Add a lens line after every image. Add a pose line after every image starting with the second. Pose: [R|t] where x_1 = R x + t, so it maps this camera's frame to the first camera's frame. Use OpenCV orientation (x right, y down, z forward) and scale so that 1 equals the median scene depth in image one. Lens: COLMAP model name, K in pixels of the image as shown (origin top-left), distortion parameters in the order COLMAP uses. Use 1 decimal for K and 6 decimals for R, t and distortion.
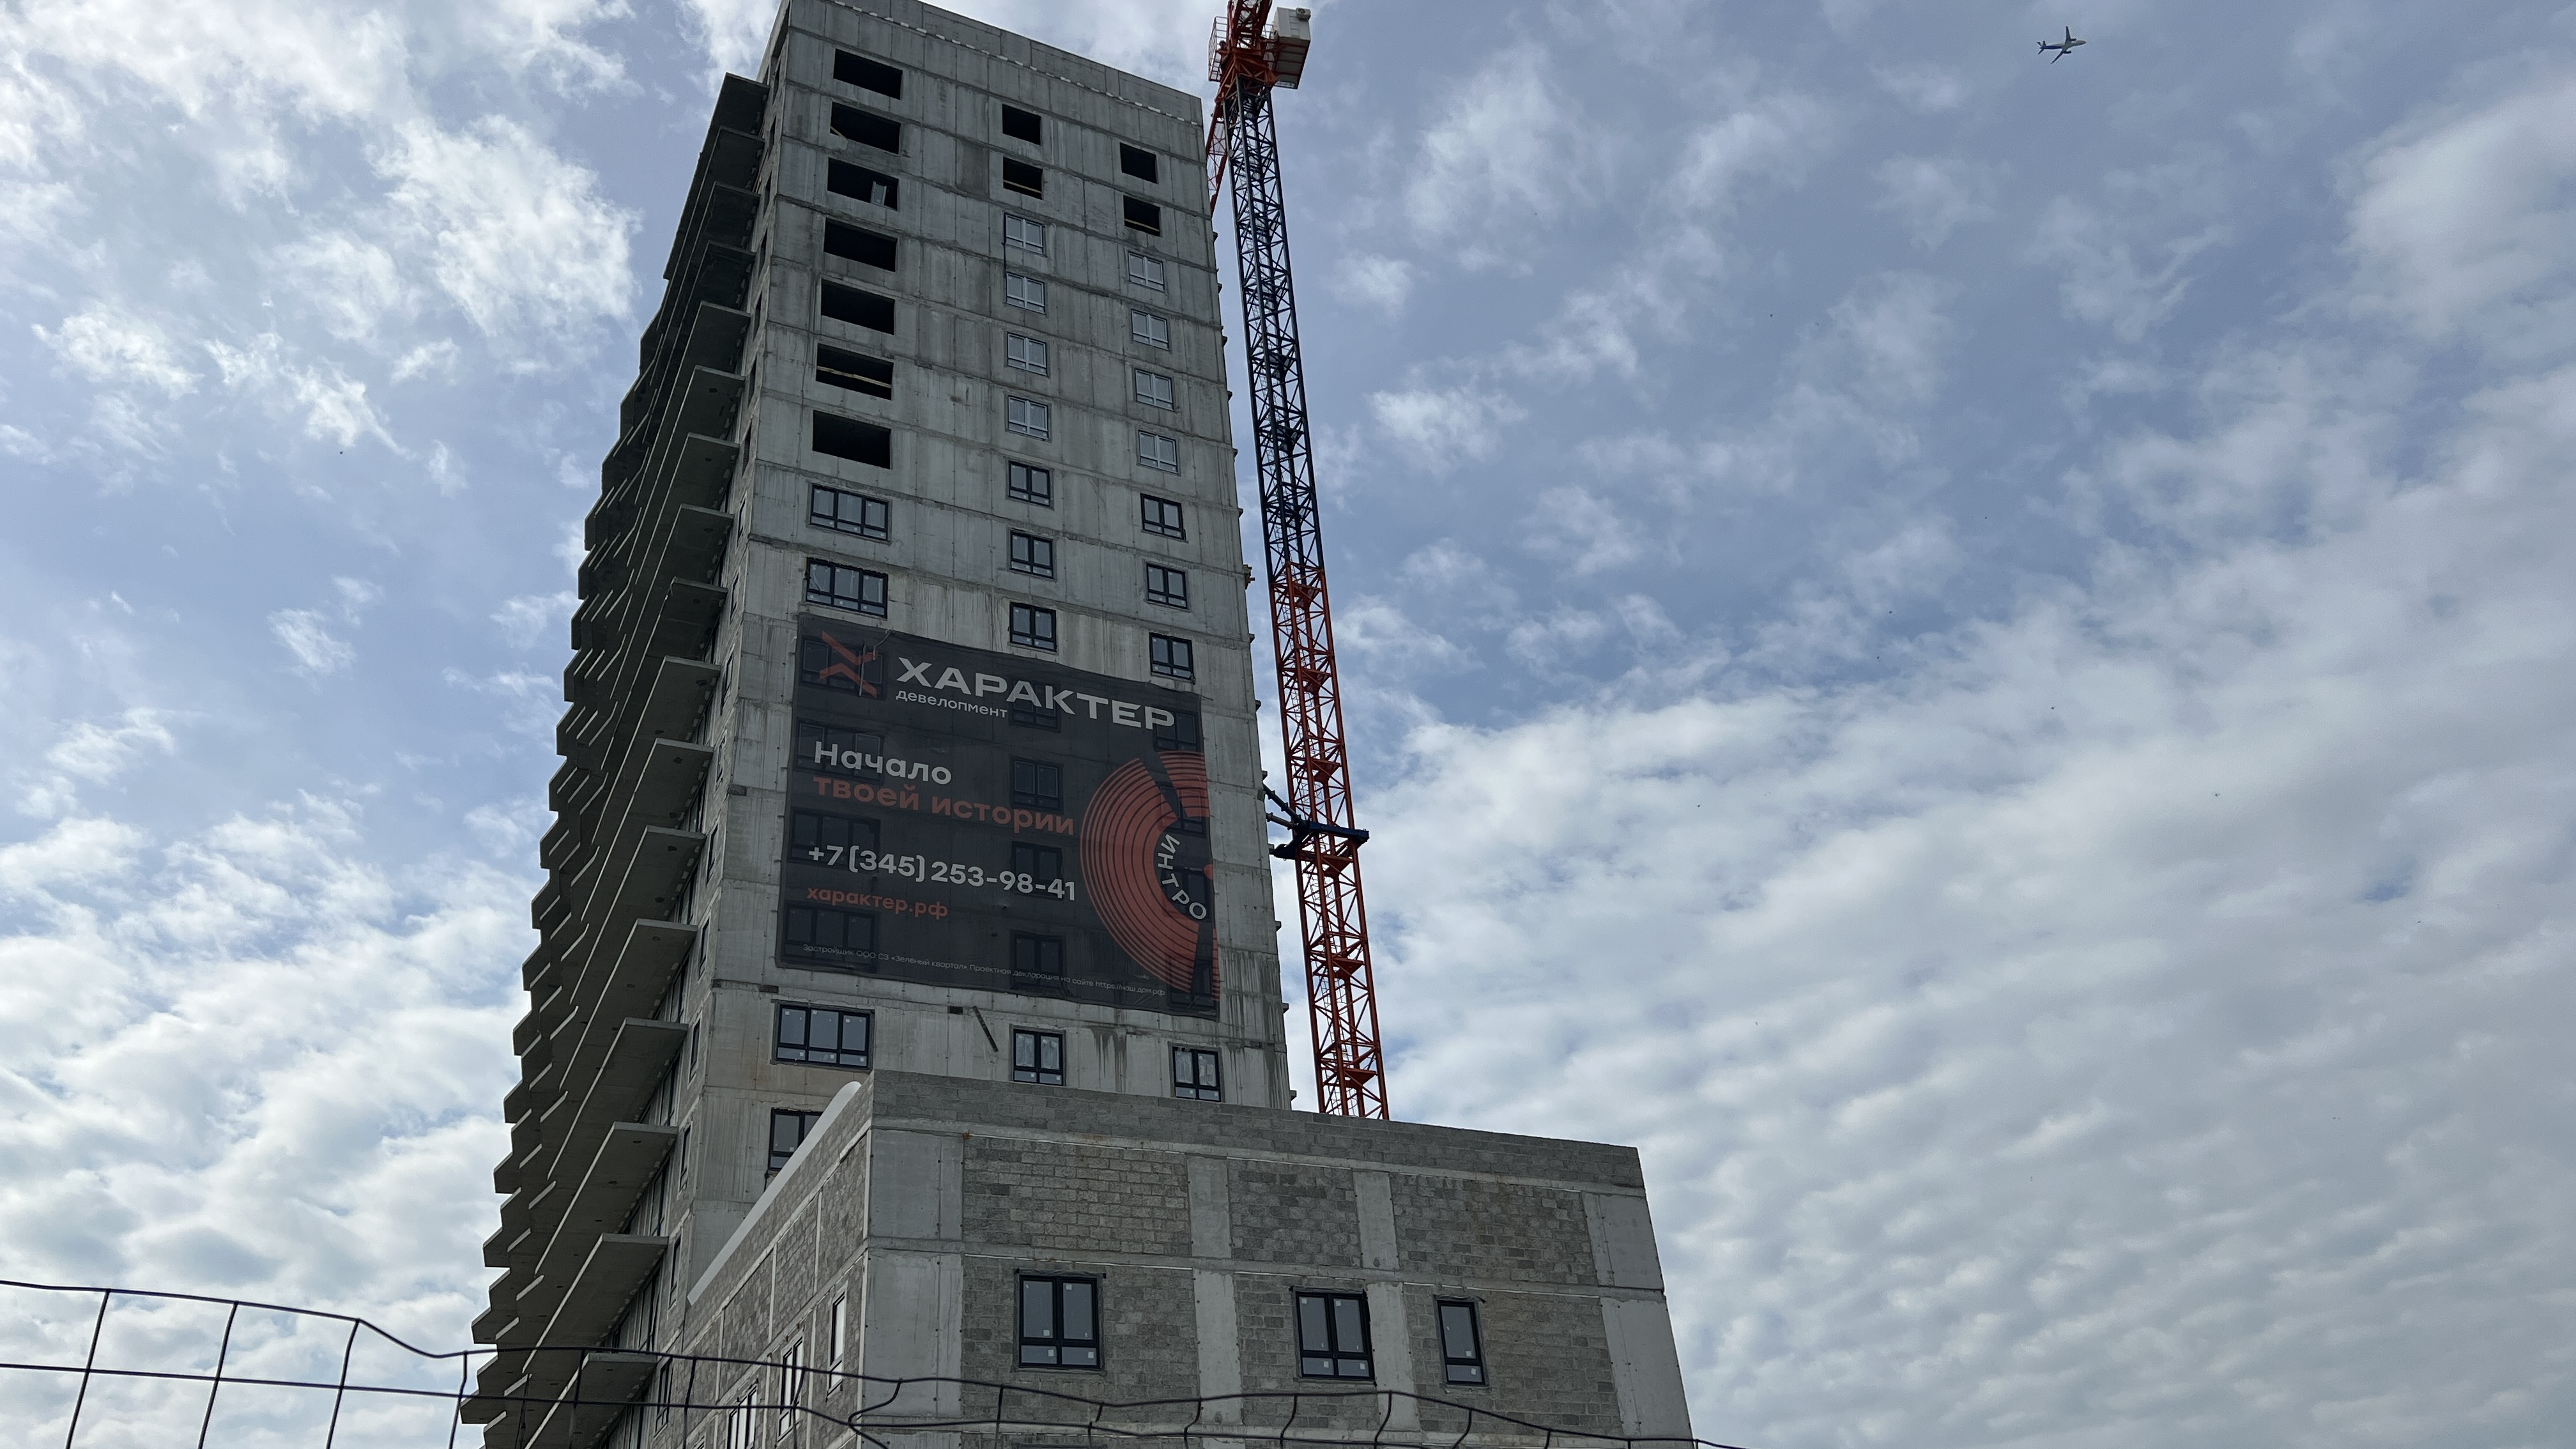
lens RADIAL K [[1928.4, 0, 1288.0], [0, 1928.4, 724.5], [0, 0, 1]] dist [0.201815, -0.580872]
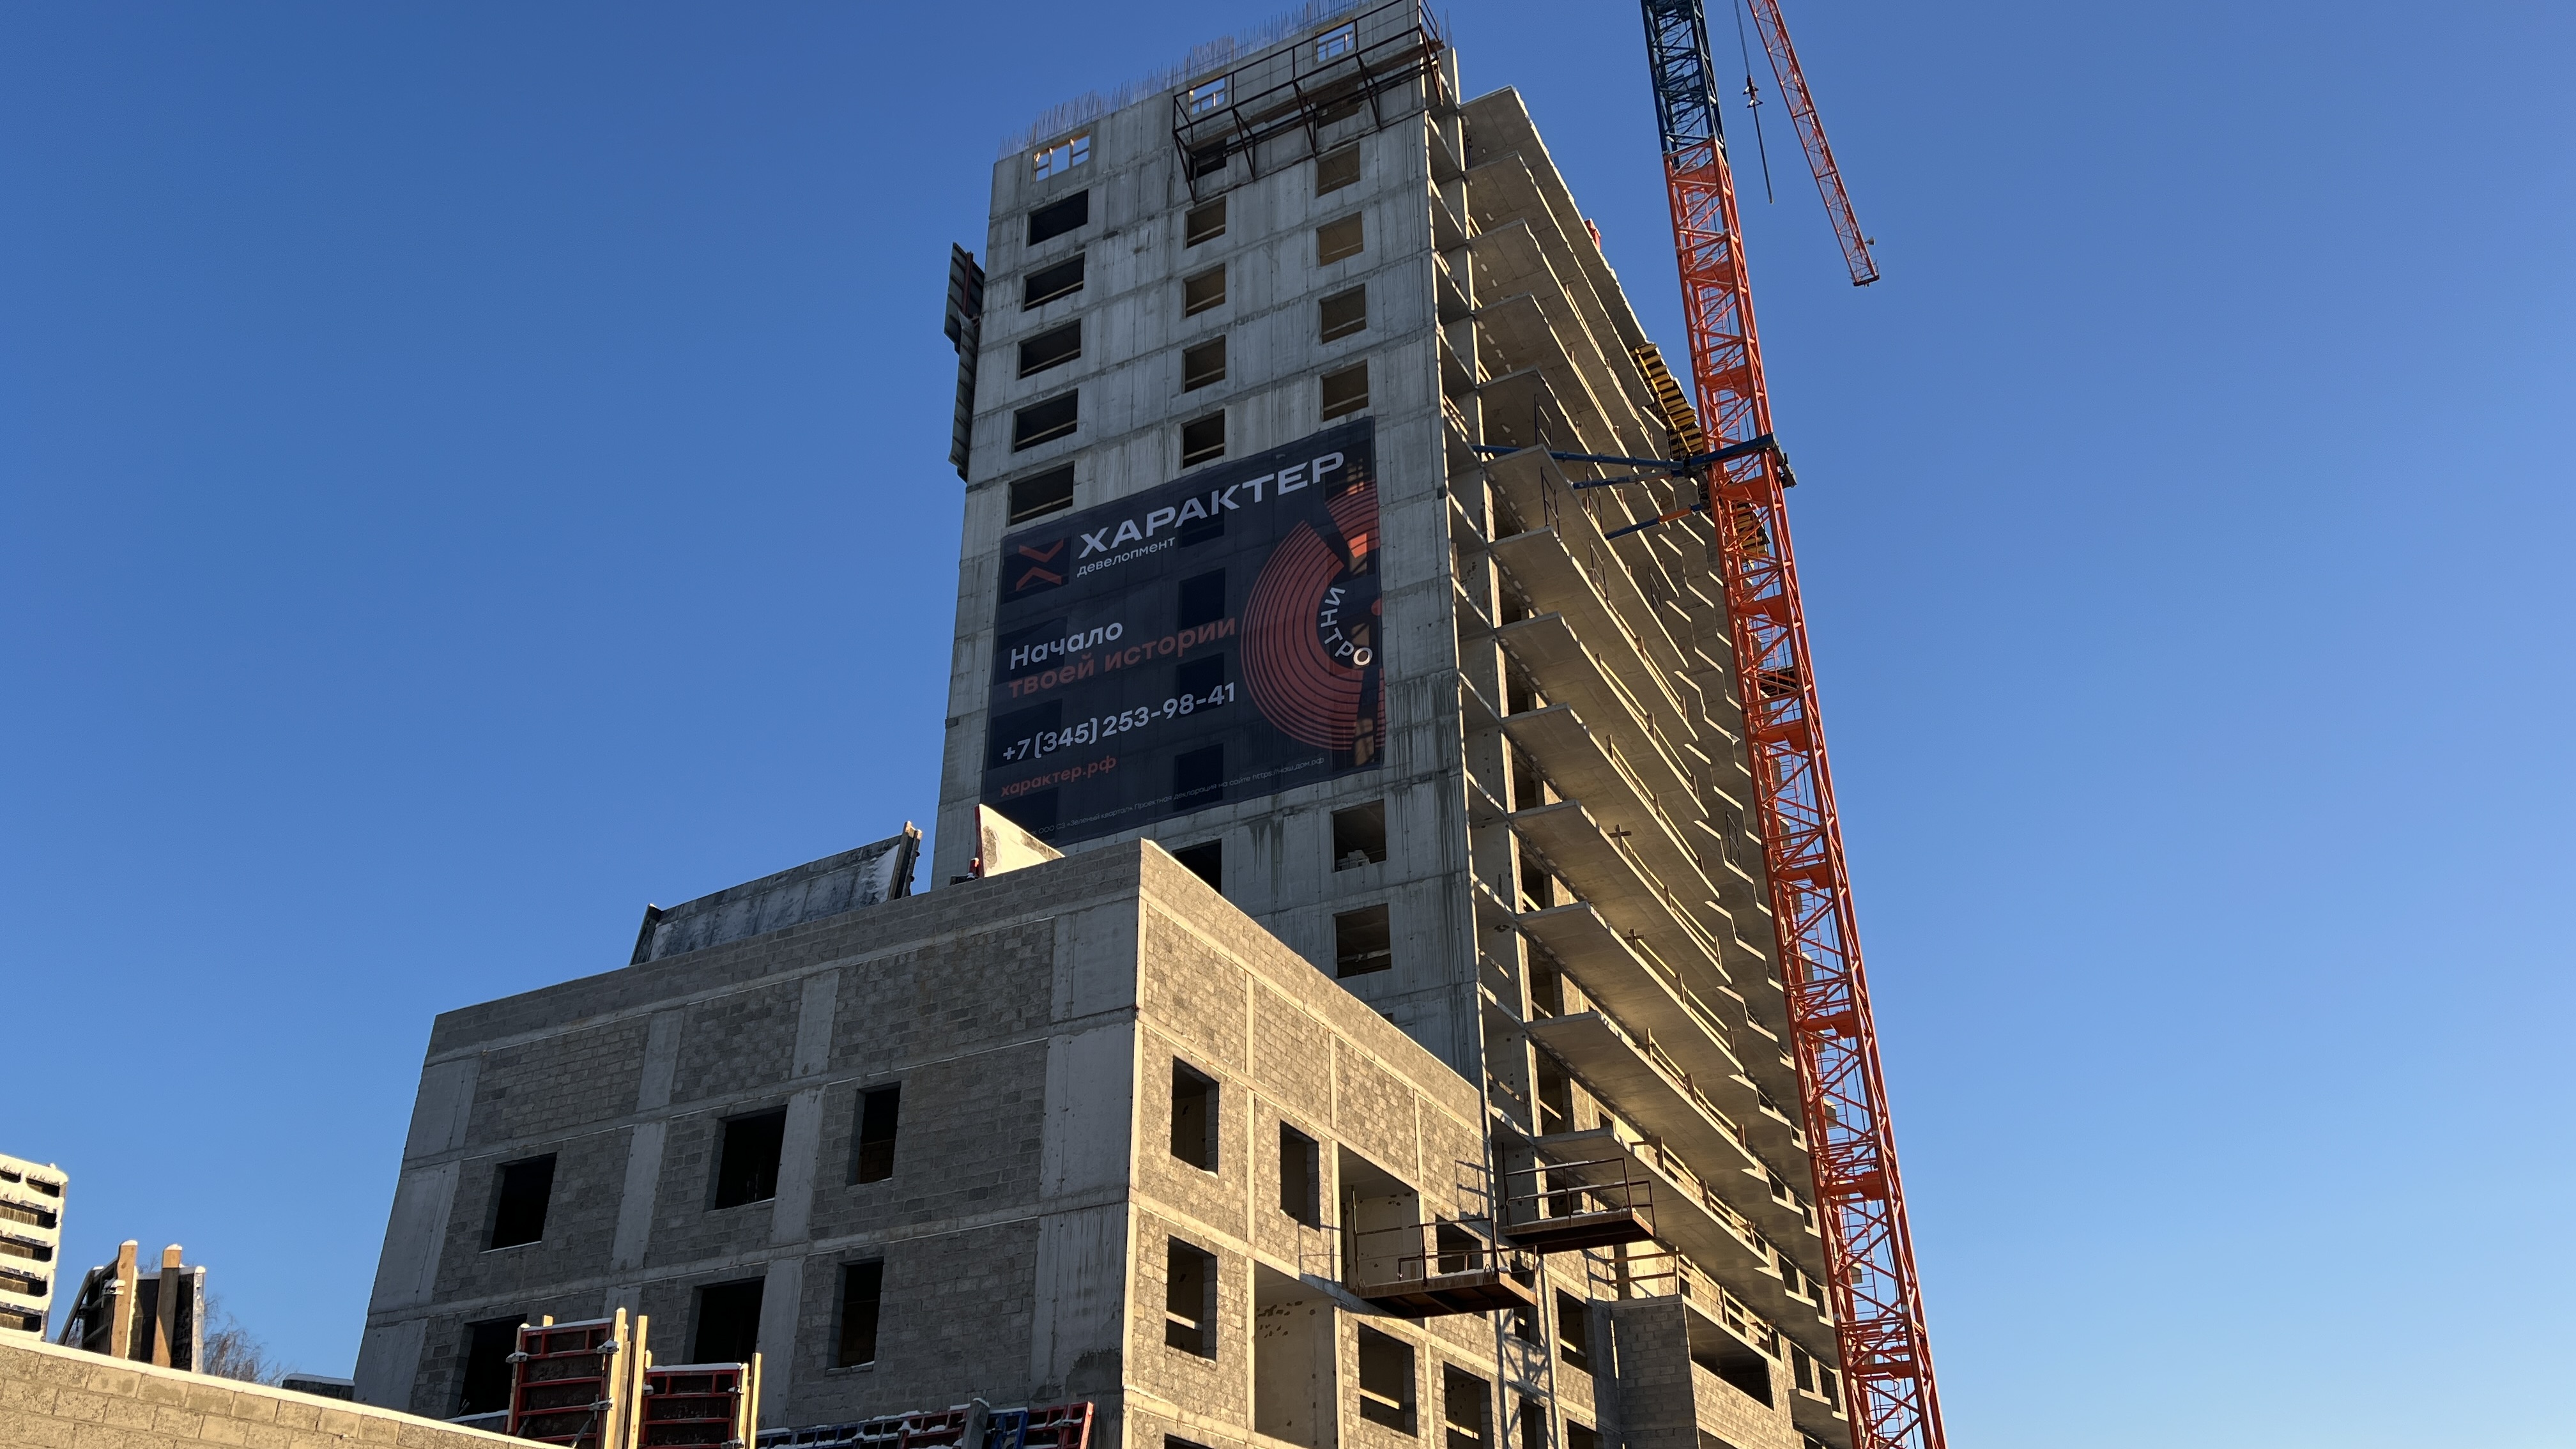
lens RADIAL K [[1901.0, 0, 1273.7], [0, 1901.0, 736.4], [0, 0, 1]] dist [0.214804, -0.545695]
pose [[0.572090, -0.326623, -0.752350, 0.615755], [0.398311, 0.912496, -0.093272, 0.208205], [0.716981, -0.246309, 0.652128, 0.414080]]
